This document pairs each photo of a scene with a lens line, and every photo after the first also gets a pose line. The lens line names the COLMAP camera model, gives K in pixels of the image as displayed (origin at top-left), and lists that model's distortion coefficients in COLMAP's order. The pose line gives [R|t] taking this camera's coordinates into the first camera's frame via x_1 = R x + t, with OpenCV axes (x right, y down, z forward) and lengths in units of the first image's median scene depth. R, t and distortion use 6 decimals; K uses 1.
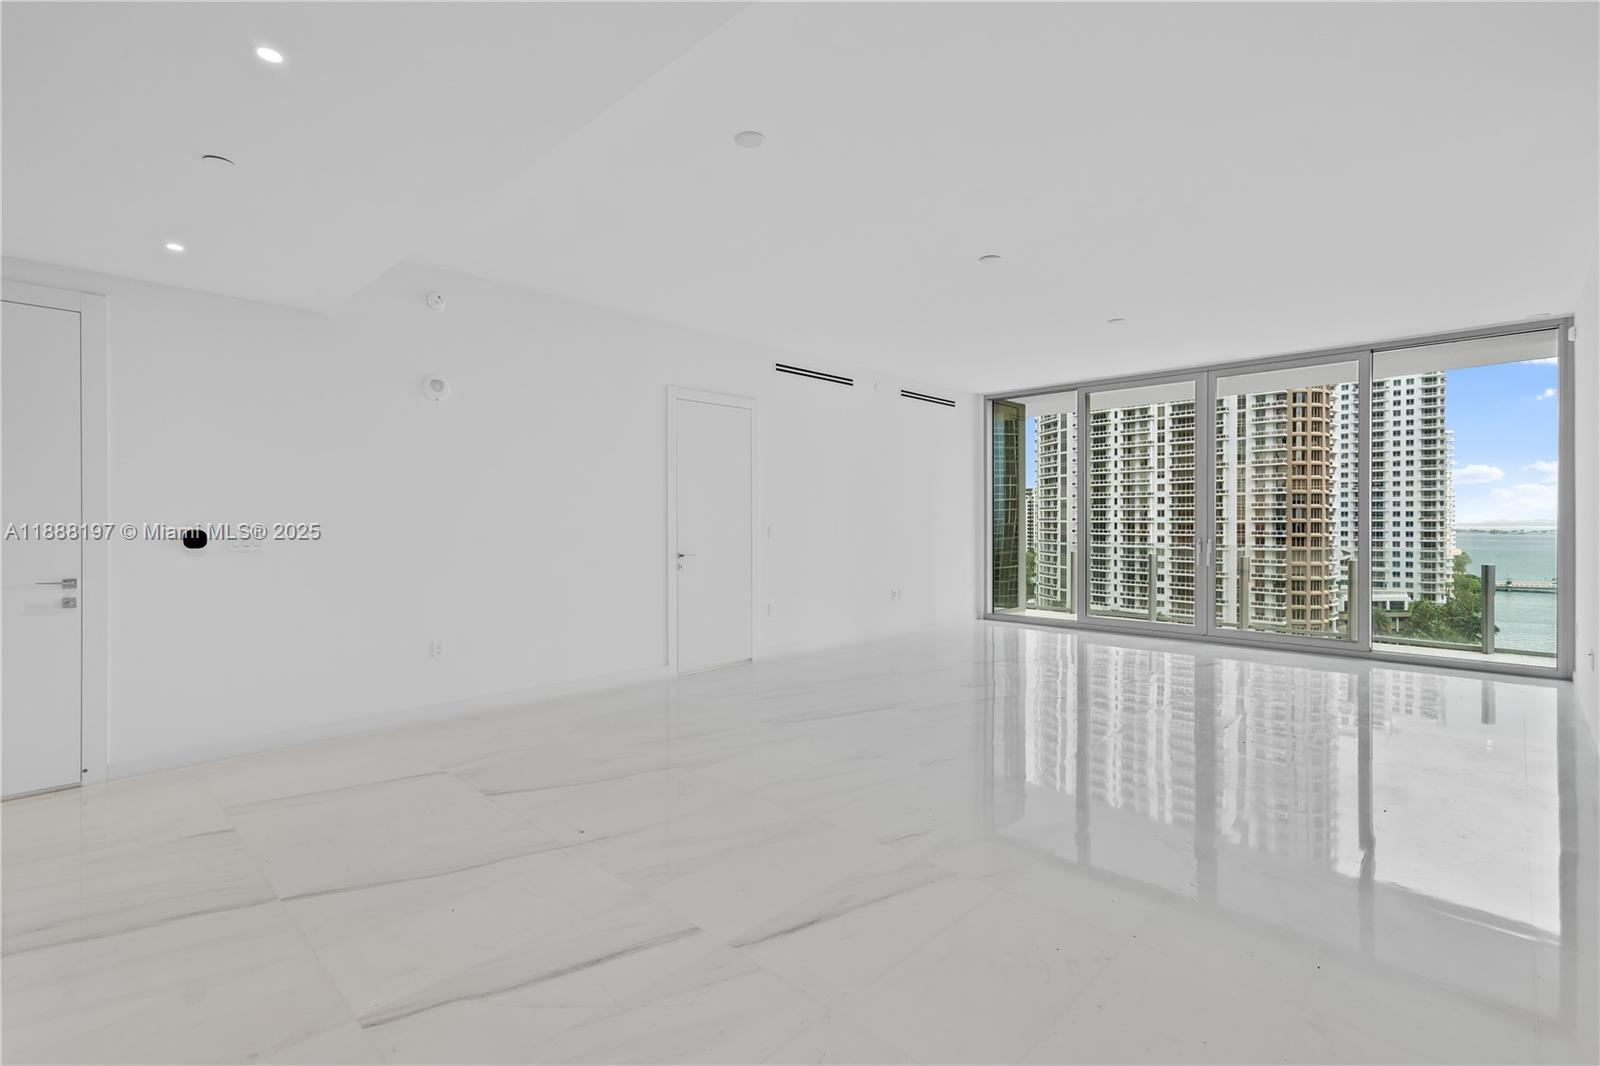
lens RADIAL K [[734.0, 0, 808.3], [0, 734.0, 525.8], [0, 0, 1]] dist [-0.004468, 0.003219]
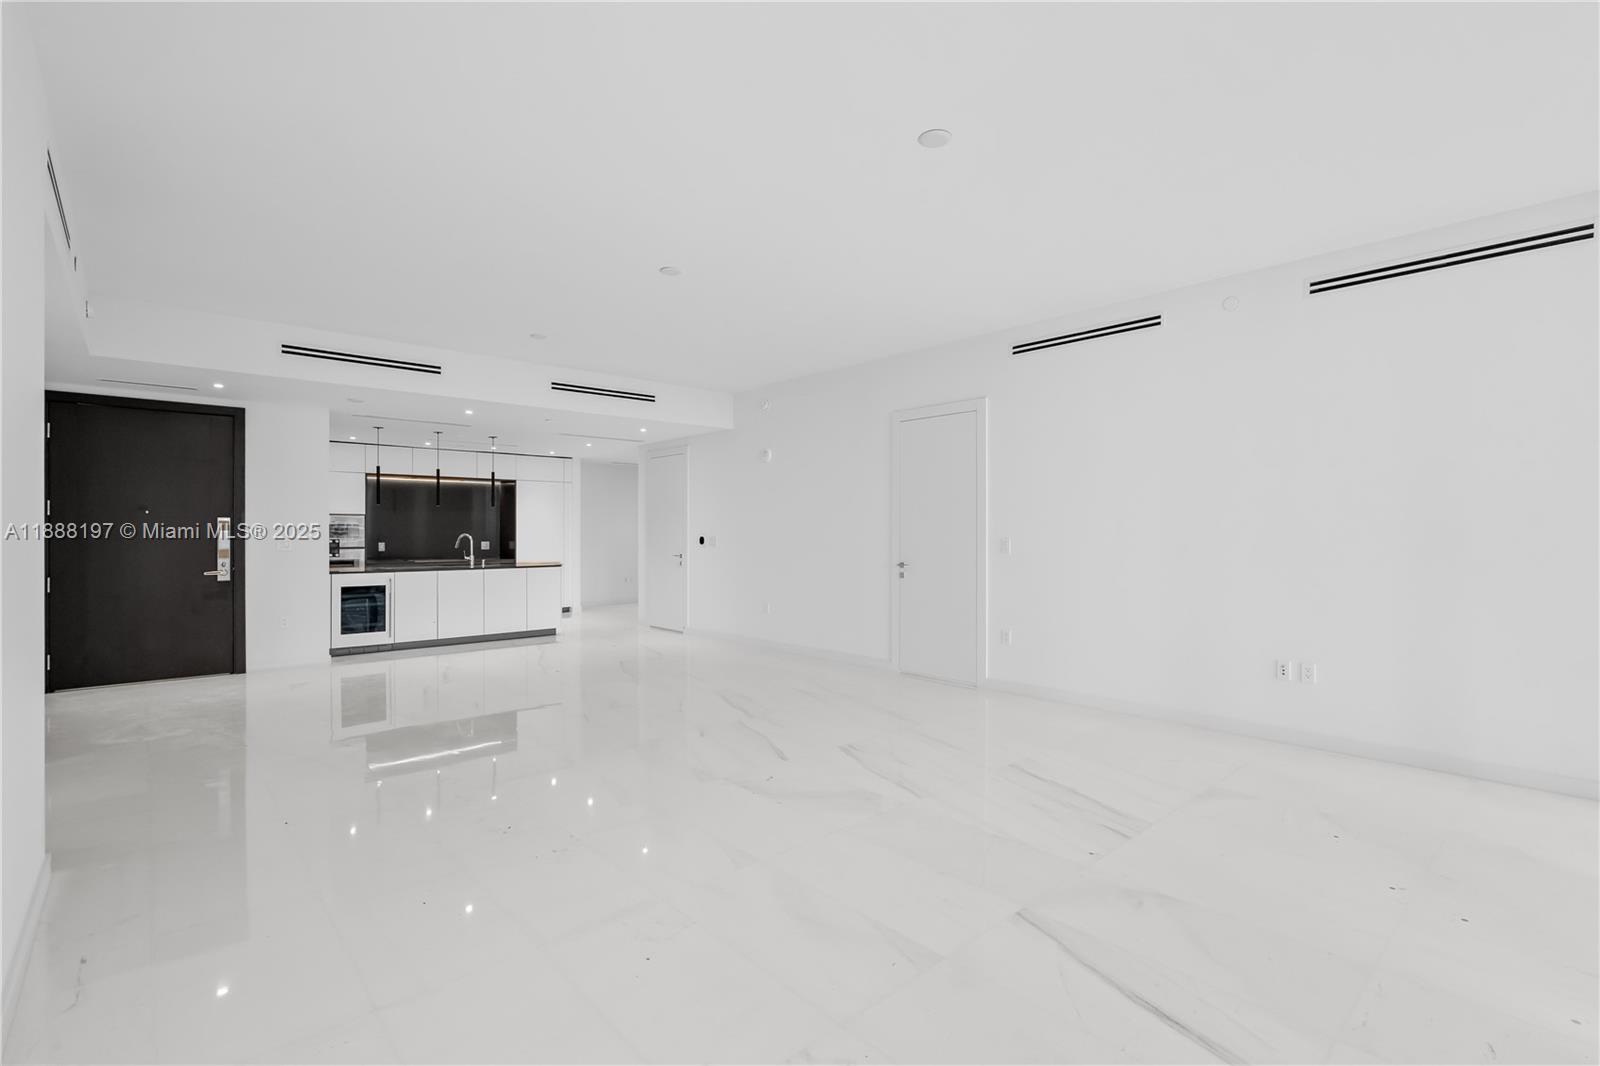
lens RADIAL K [[734.0, 0, 821.9], [0, 734.0, 532.6], [0, 0, 1]] dist [-0.004468, 0.003219]
pose [[-0.046265, 0.001425, -0.998928, 0.921940], [-0.006390, 0.999978, 0.001722, -0.007900], [0.998909, 0.006462, -0.046255, 0.939635]]
